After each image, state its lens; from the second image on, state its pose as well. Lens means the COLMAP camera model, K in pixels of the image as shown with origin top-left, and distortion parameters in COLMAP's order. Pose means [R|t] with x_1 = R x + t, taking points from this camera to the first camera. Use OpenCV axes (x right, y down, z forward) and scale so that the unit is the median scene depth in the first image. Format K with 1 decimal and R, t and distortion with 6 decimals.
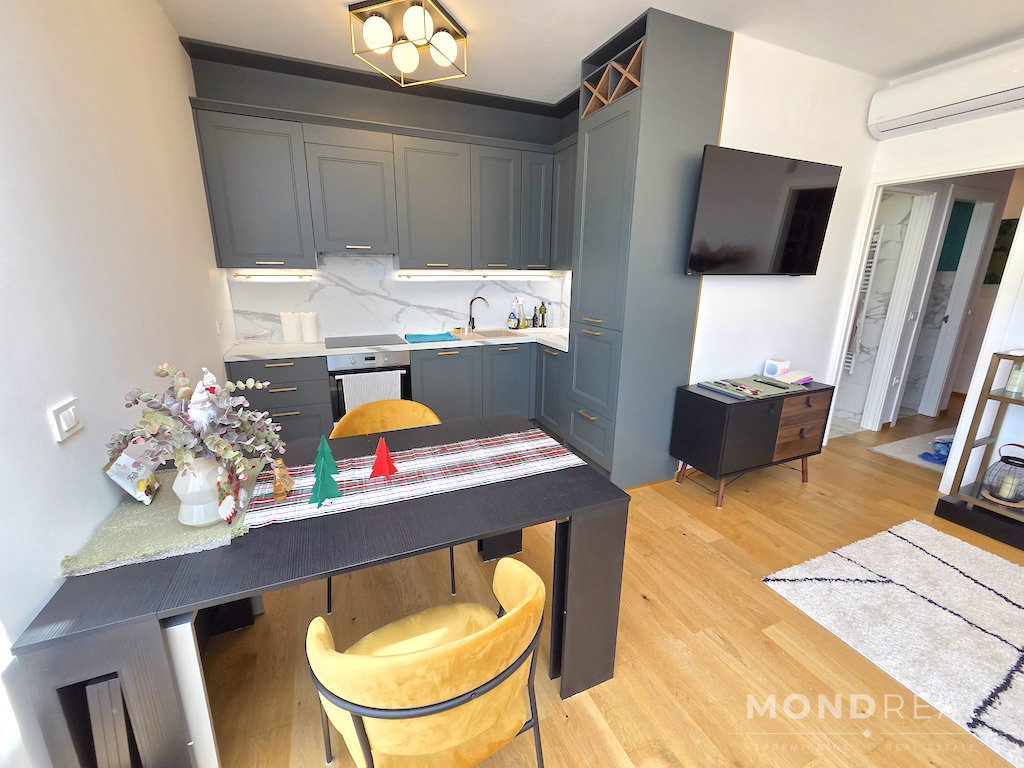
lens RADIAL K [[423.9, 0, 507.1], [0, 423.9, 381.3], [0, 0, 1]] dist [0.007449, 0.000127]
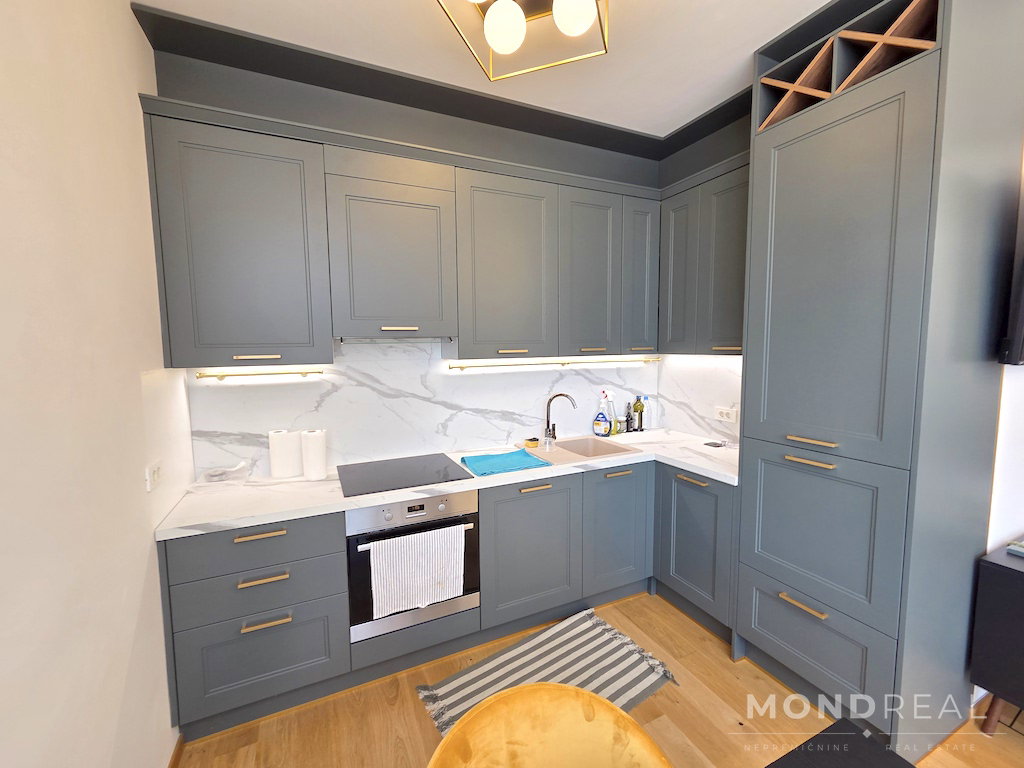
lens RADIAL K [[423.9, 0, 507.1], [0, 423.9, 381.3], [0, 0, 1]] dist [0.007449, 0.000127]
pose [[0.999437, -0.022890, 0.024542, -0.195030], [0.026789, 0.984633, -0.172572, -0.116362], [-0.020215, 0.173132, 0.984691, 0.359736]]
